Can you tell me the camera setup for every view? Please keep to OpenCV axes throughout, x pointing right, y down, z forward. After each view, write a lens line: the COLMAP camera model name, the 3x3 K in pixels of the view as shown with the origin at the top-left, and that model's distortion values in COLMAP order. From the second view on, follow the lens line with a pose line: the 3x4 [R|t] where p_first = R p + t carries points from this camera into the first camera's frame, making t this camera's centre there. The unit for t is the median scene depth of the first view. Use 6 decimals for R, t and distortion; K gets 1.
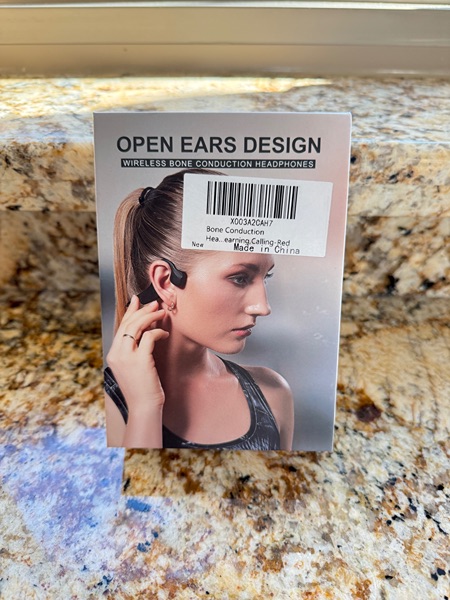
lens RADIAL K [[457.6, 0, 226.9], [0, 457.6, 300.5], [0, 0, 1]] dist [-0.089756, 0.059331]
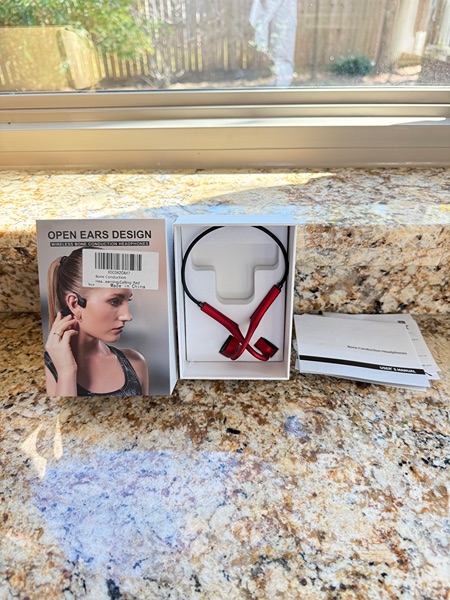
lens RADIAL K [[448.3, 0, 225.0], [0, 448.3, 300.0], [0, 0, 1]] dist [-0.016521, -0.001601]
pose [[0.999769, -0.010716, -0.018650, -0.172952], [0.009574, 0.998135, -0.060288, 0.038894], [0.019262, 0.060096, 0.998007, -0.719727]]
